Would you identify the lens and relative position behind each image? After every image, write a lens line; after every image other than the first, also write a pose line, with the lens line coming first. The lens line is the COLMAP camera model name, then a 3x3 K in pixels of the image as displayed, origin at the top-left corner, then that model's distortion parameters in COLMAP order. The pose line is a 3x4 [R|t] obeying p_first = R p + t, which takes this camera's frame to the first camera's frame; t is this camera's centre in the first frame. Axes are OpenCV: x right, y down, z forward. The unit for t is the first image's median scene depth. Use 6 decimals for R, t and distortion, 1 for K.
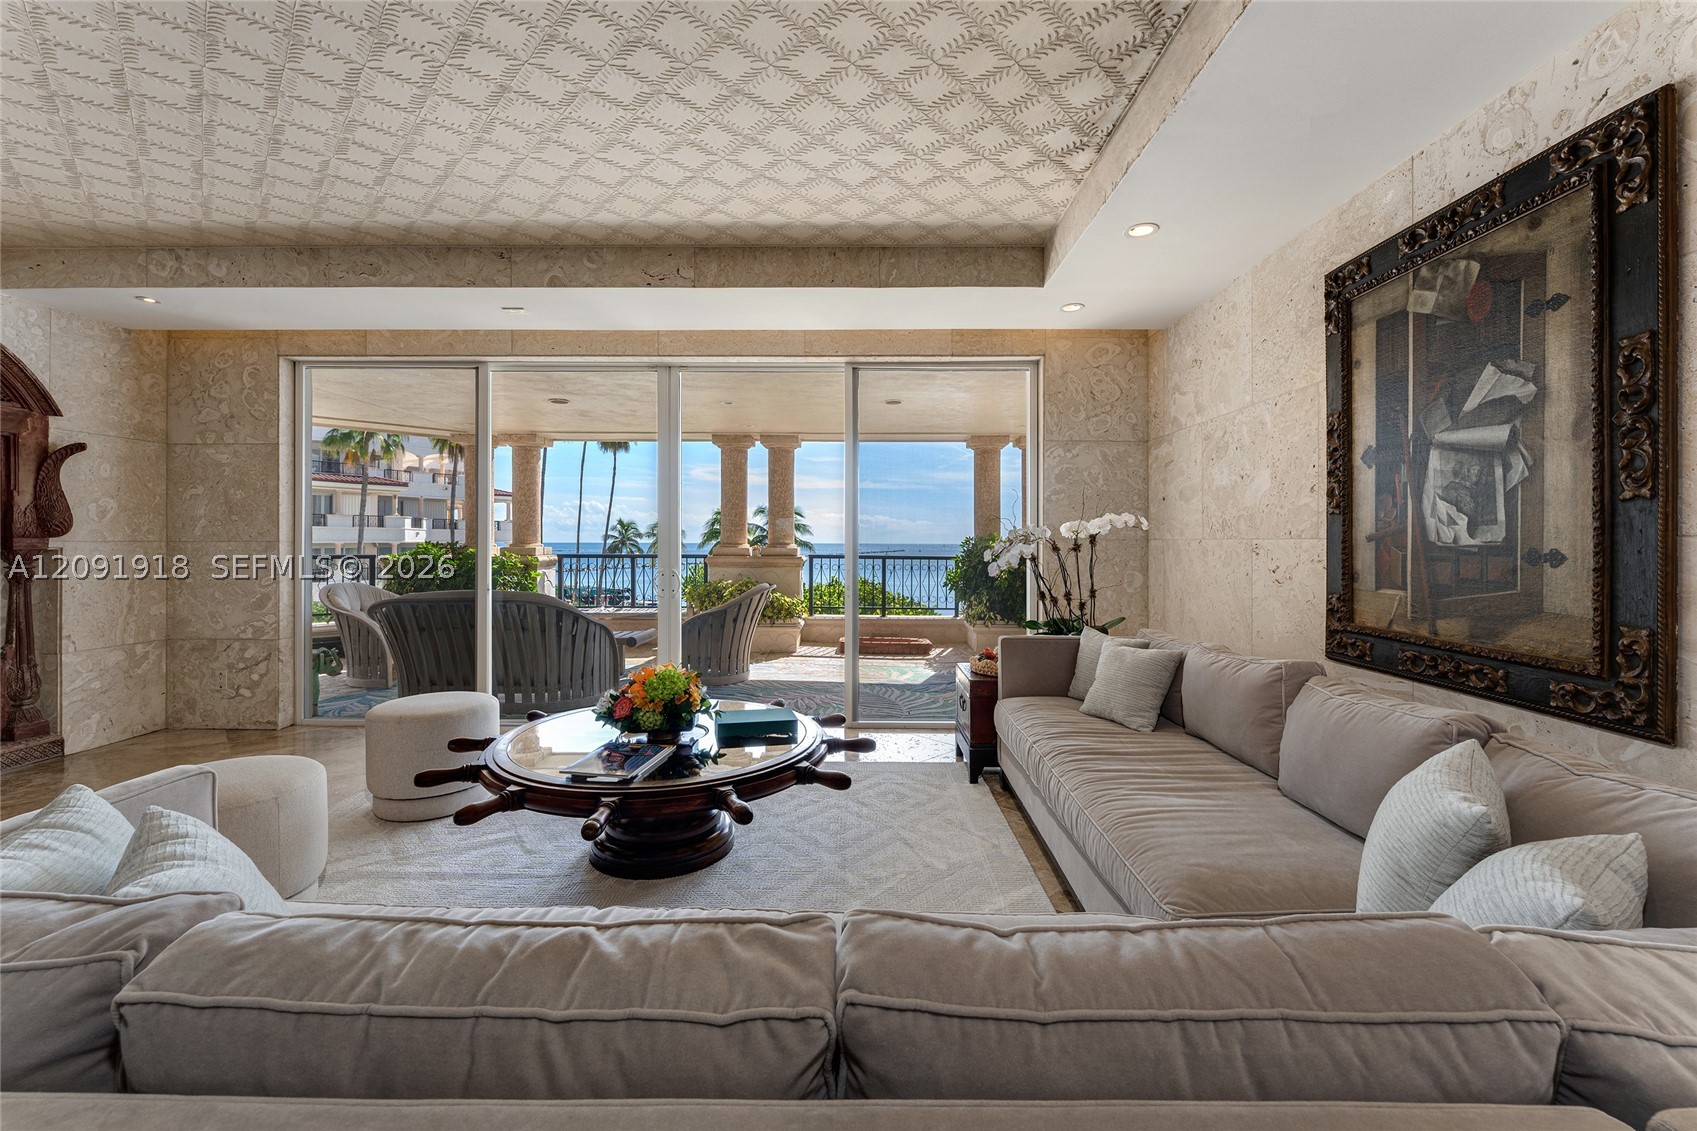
lens RADIAL K [[691.2, 0, 848.5], [0, 691.2, 538.7], [0, 0, 1]] dist [-0.003342, -0.000682]
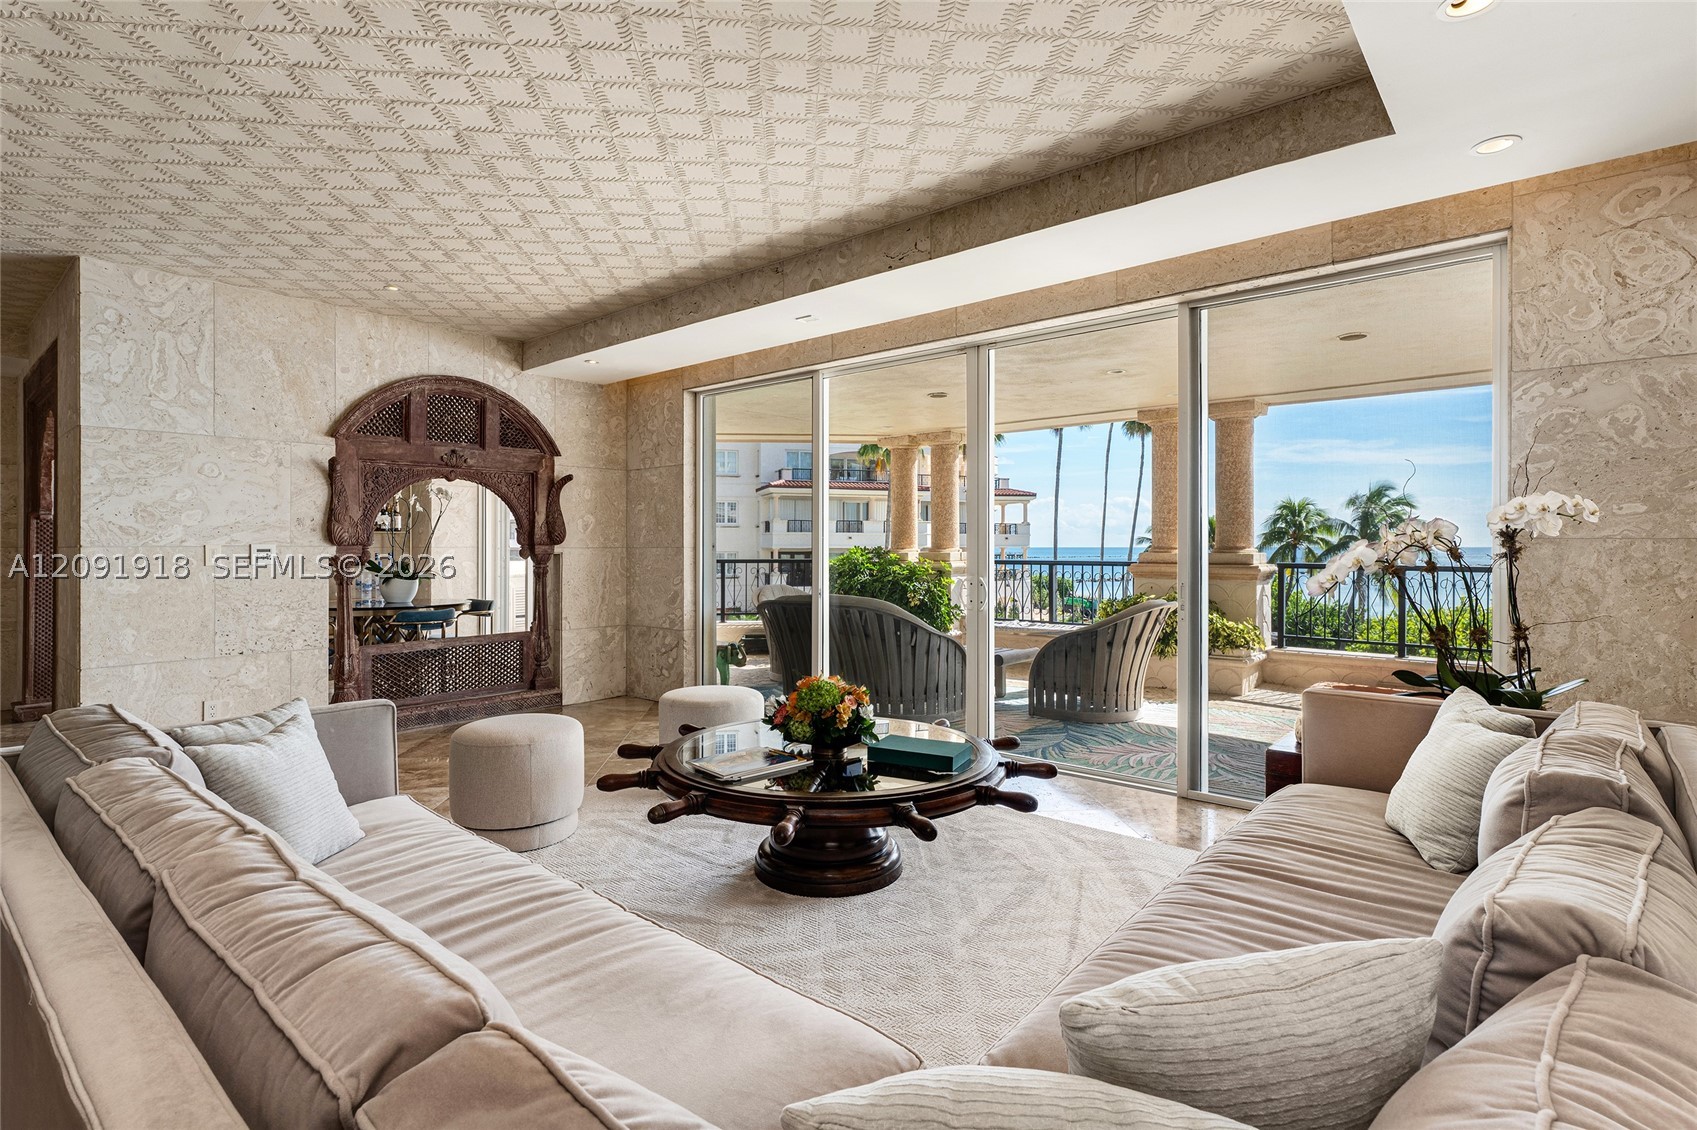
lens RADIAL K [[850.5, 0, 871.5], [0, 850.5, 540.1], [0, 0, 1]] dist [-0.001740, -0.000472]
pose [[0.762507, -0.008584, -0.646923, 0.421151], [0.006639, 0.999963, -0.005444, 0.002310], [0.646946, -0.000143, 0.762536, 0.116365]]
